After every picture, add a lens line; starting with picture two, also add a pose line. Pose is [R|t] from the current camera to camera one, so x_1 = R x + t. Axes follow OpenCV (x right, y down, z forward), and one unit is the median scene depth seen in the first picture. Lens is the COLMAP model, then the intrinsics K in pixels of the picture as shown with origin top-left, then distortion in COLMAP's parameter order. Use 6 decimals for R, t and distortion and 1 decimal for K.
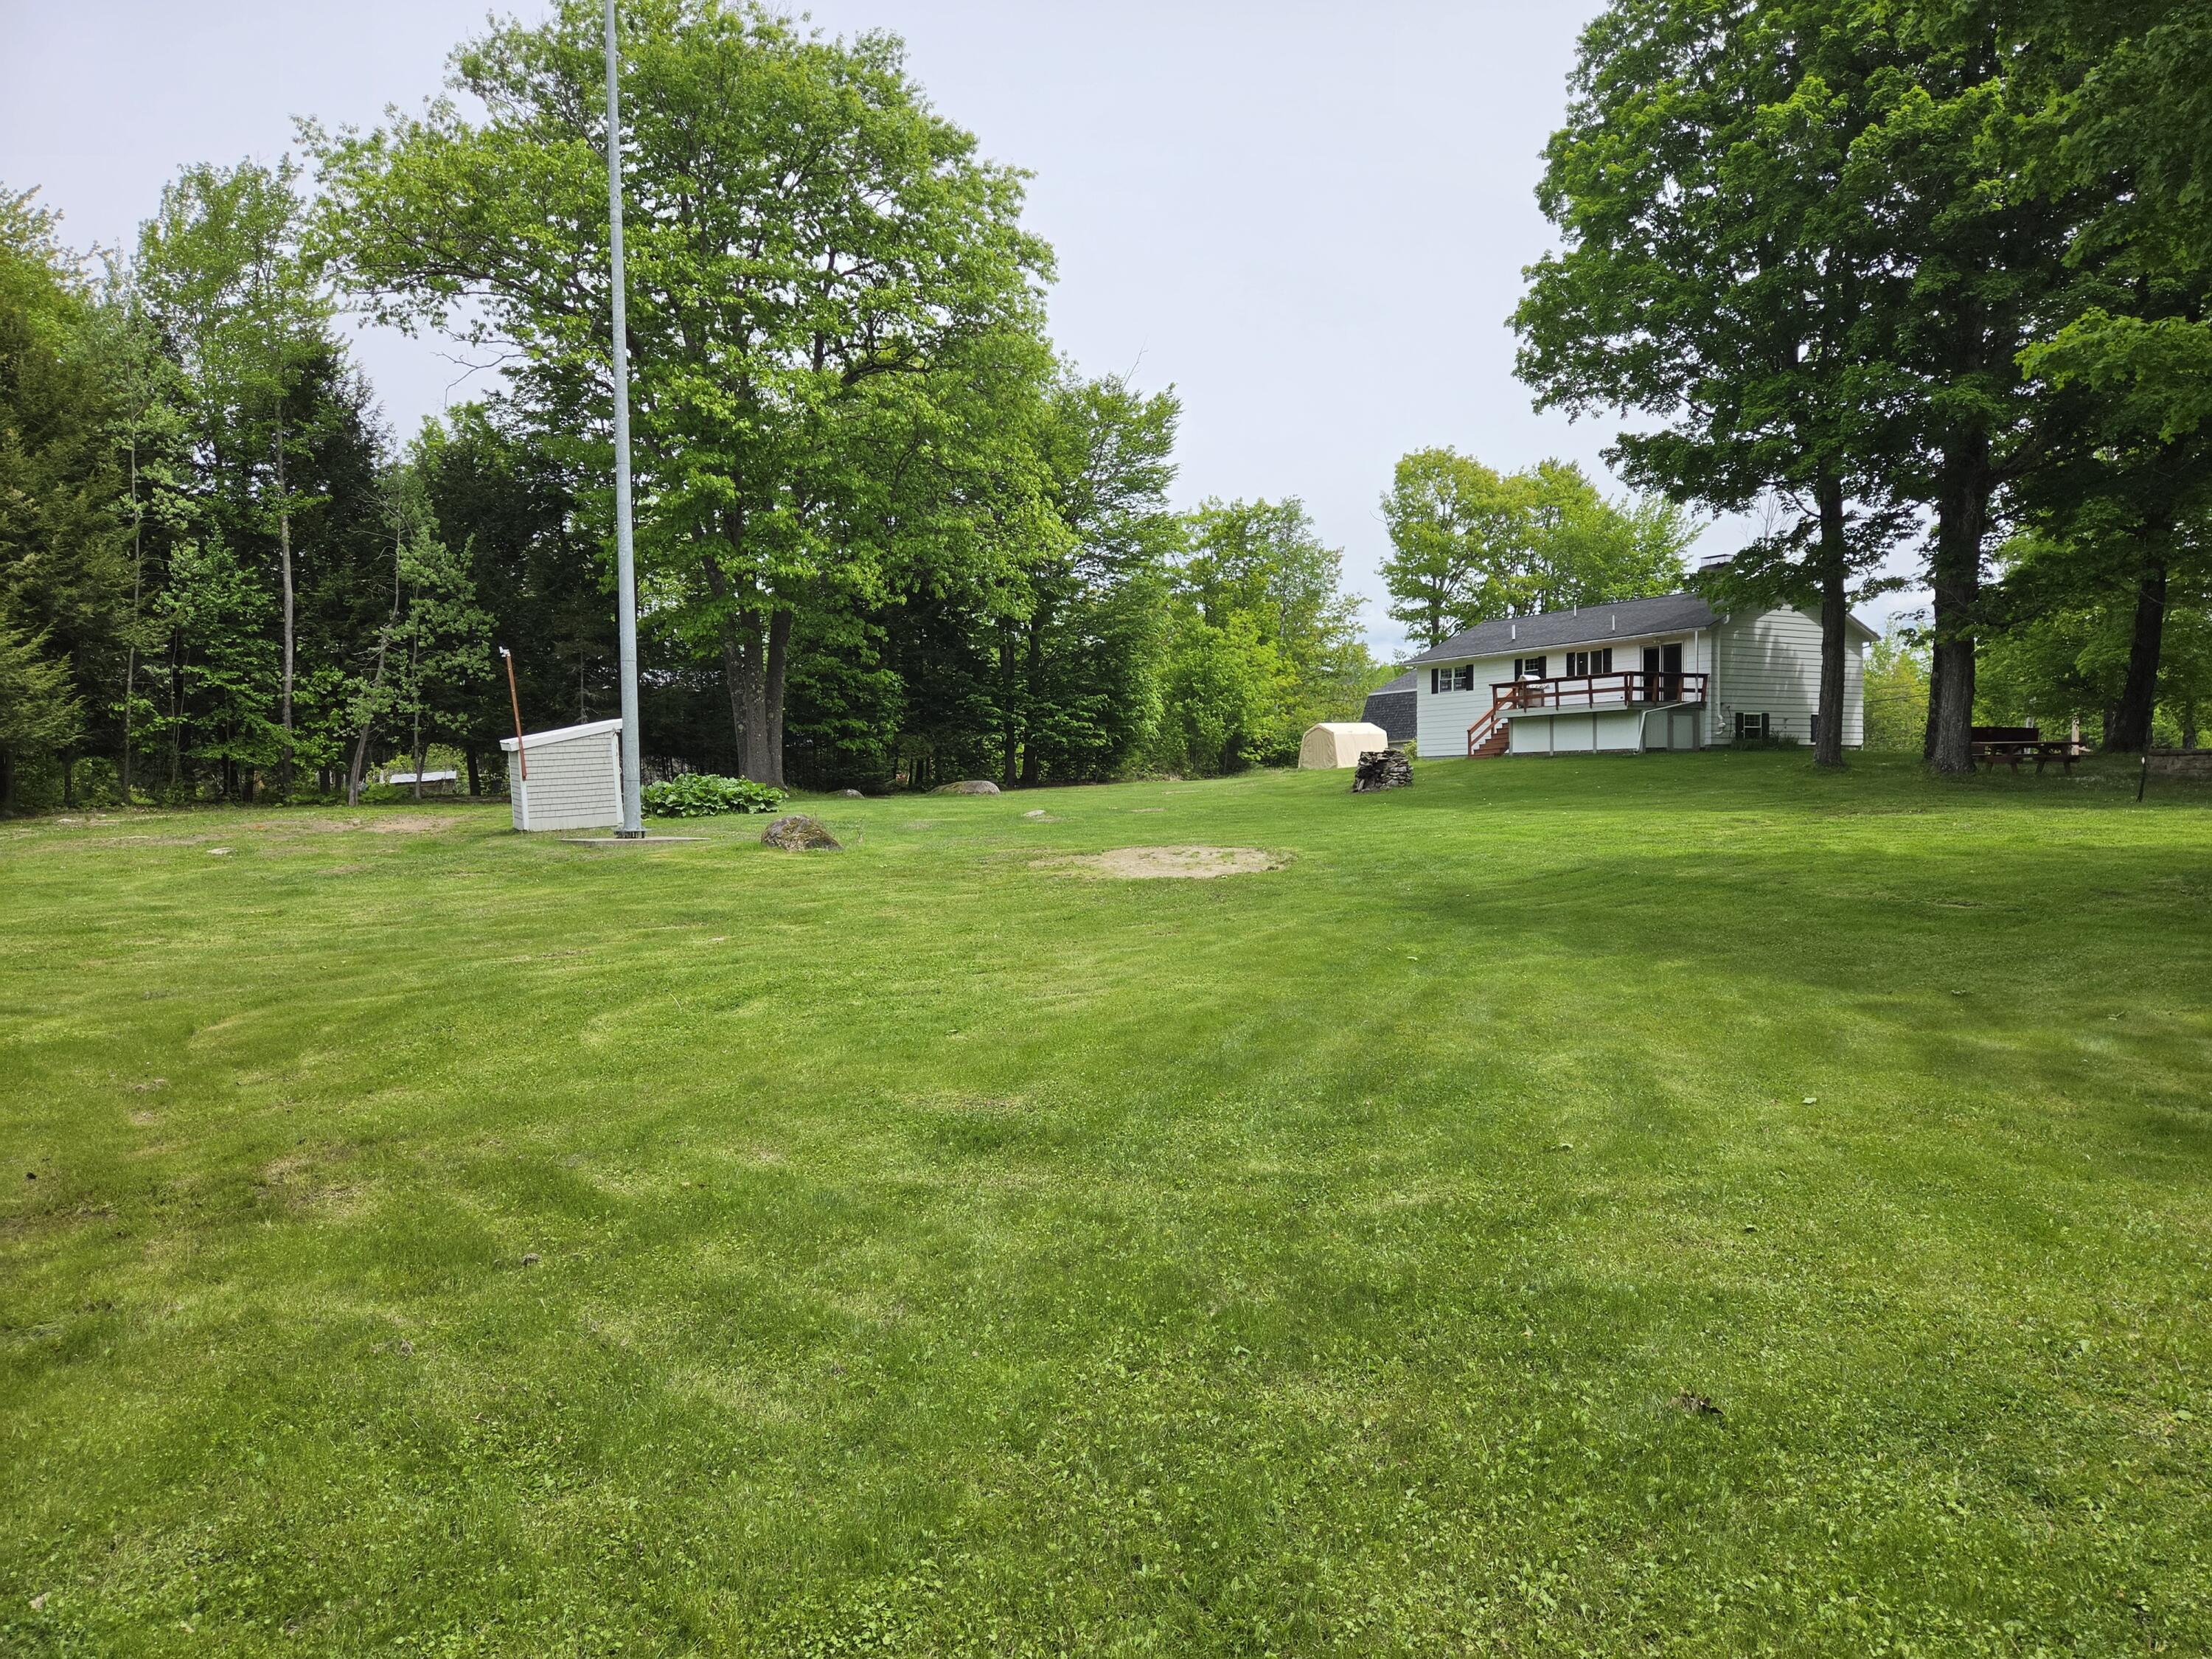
lens RADIAL K [[1485.6, 0, 1103.2], [0, 1485.6, 833.8], [0, 0, 1]] dist [0.020392, -0.027048]
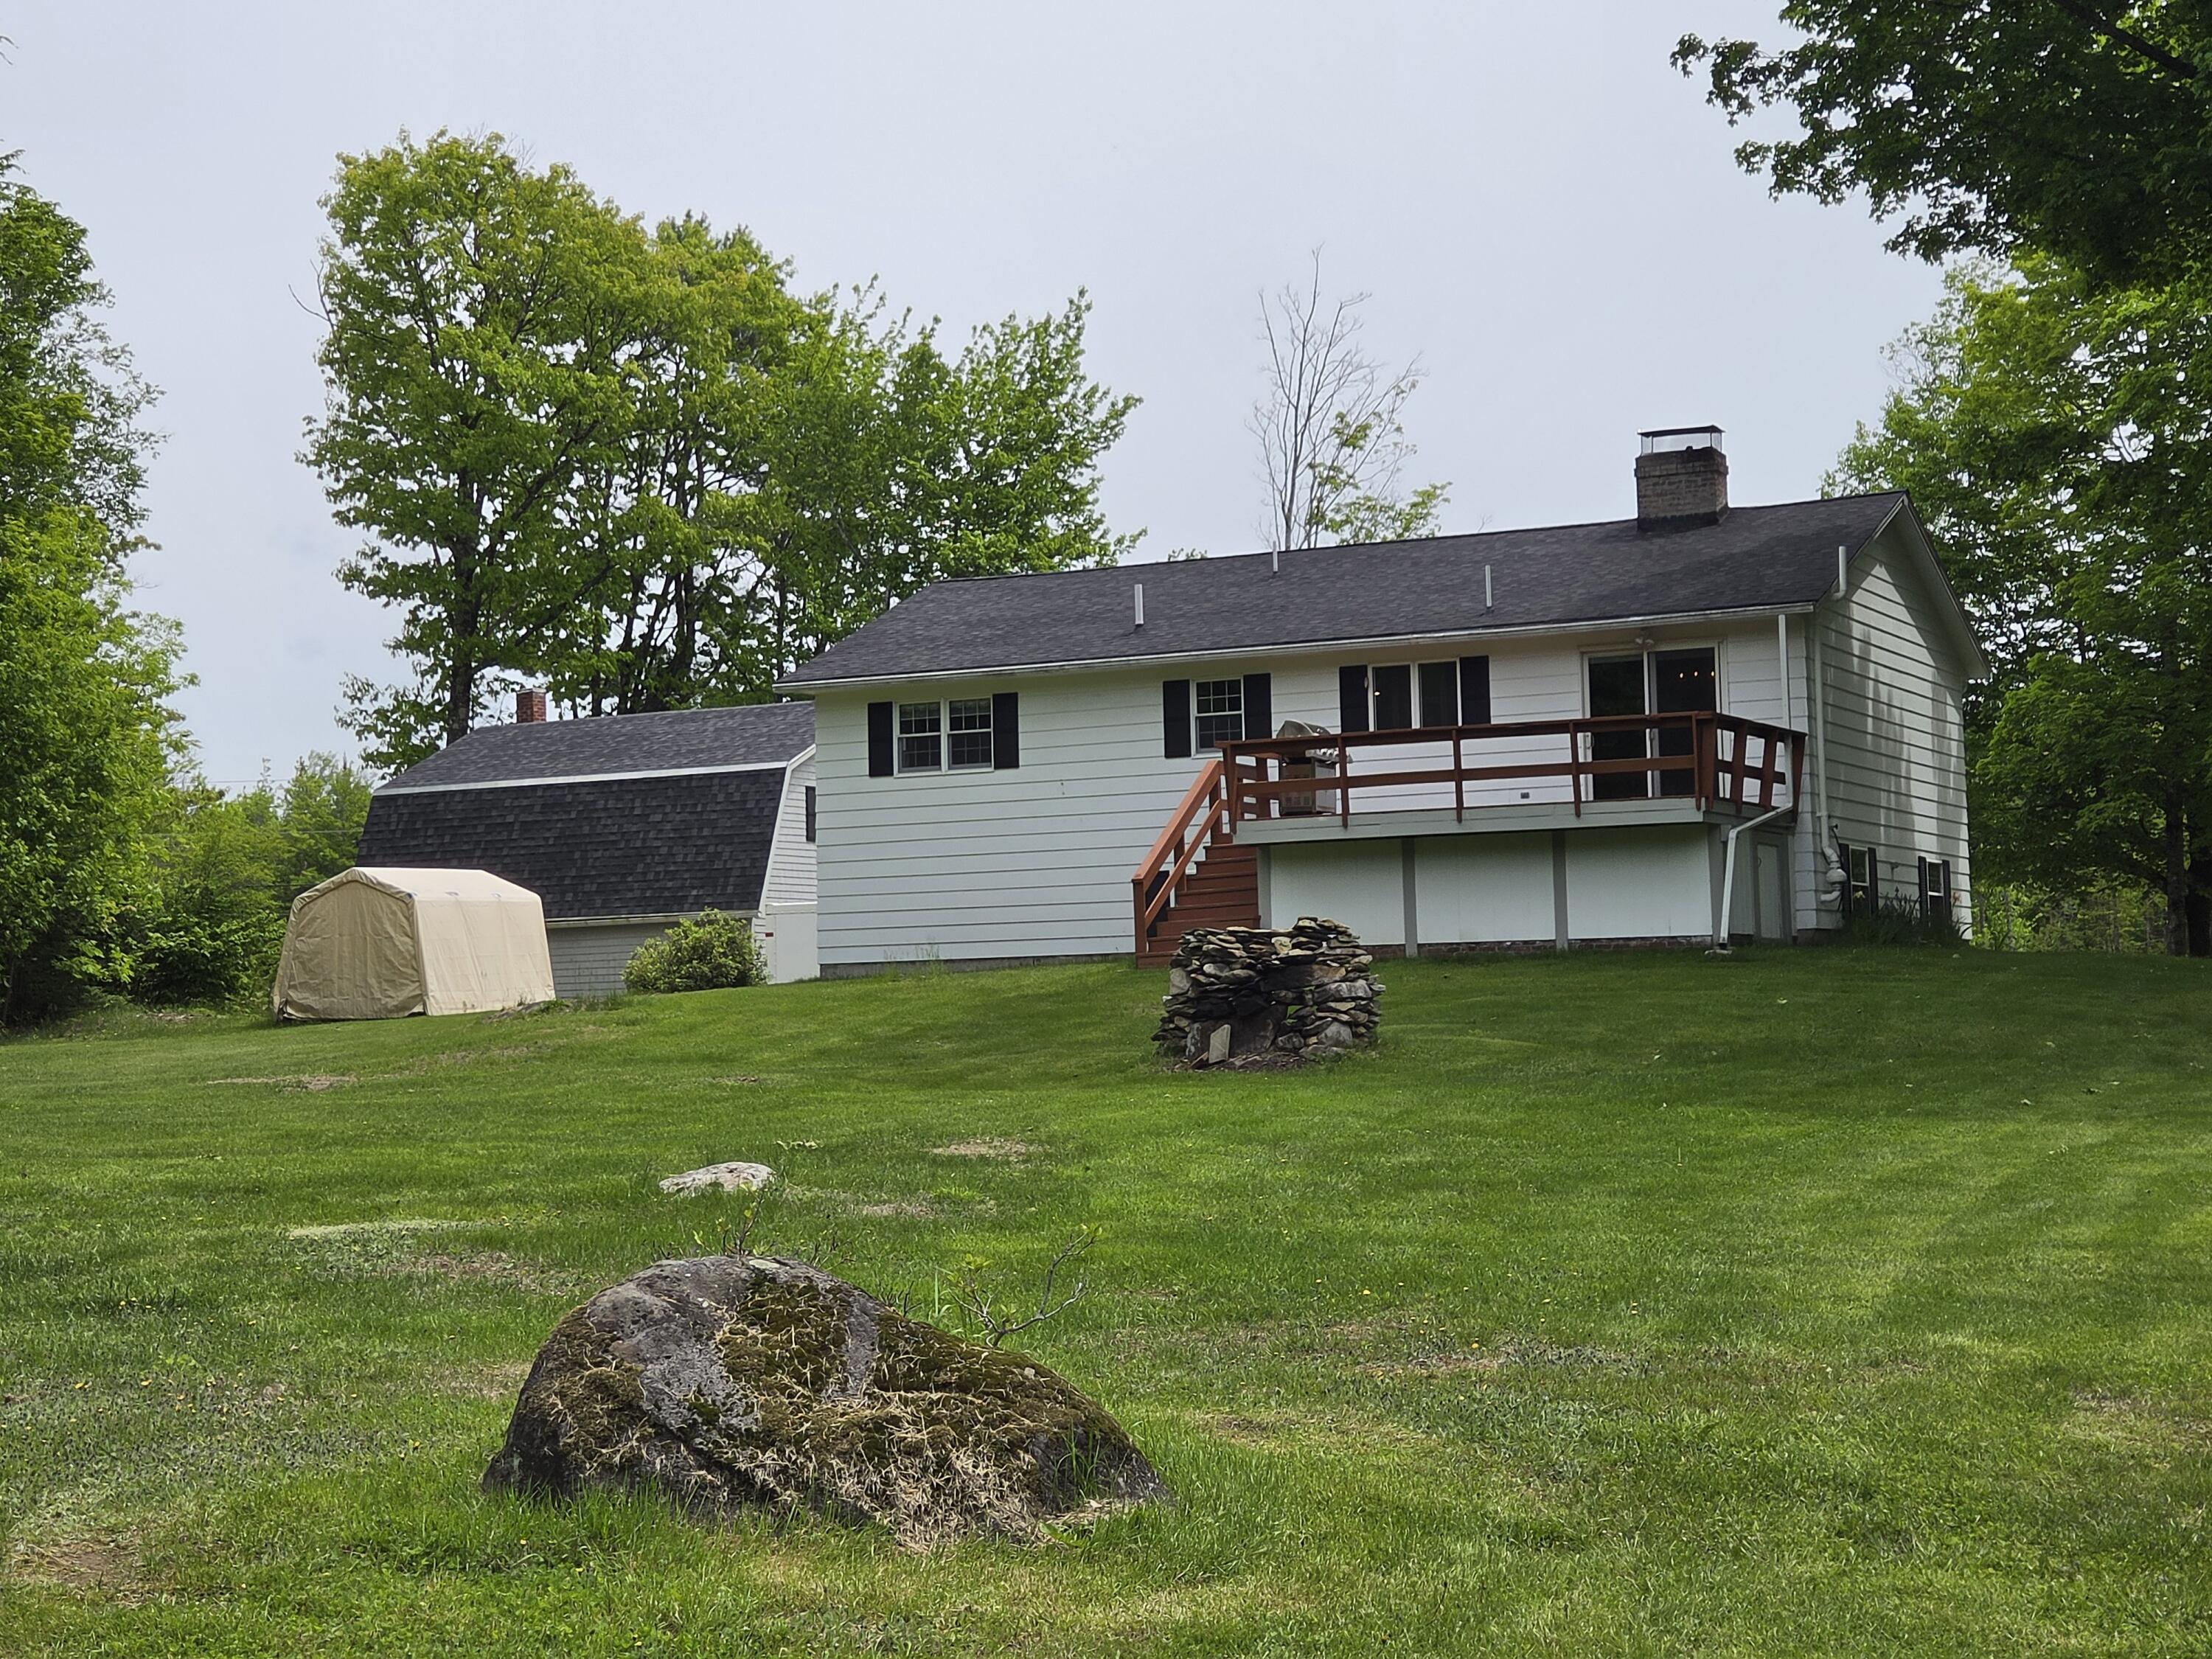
lens RADIAL K [[3421.1, 0, 1107.2], [0, 3421.1, 828.6], [0, 0, 1]] dist [-0.043038, 0.000000]
pose [[0.825266, 0.028783, 0.564011, -0.186511], [0.028832, 0.995251, -0.092977, -0.011166], [-0.564008, 0.092992, 0.820516, 0.386346]]
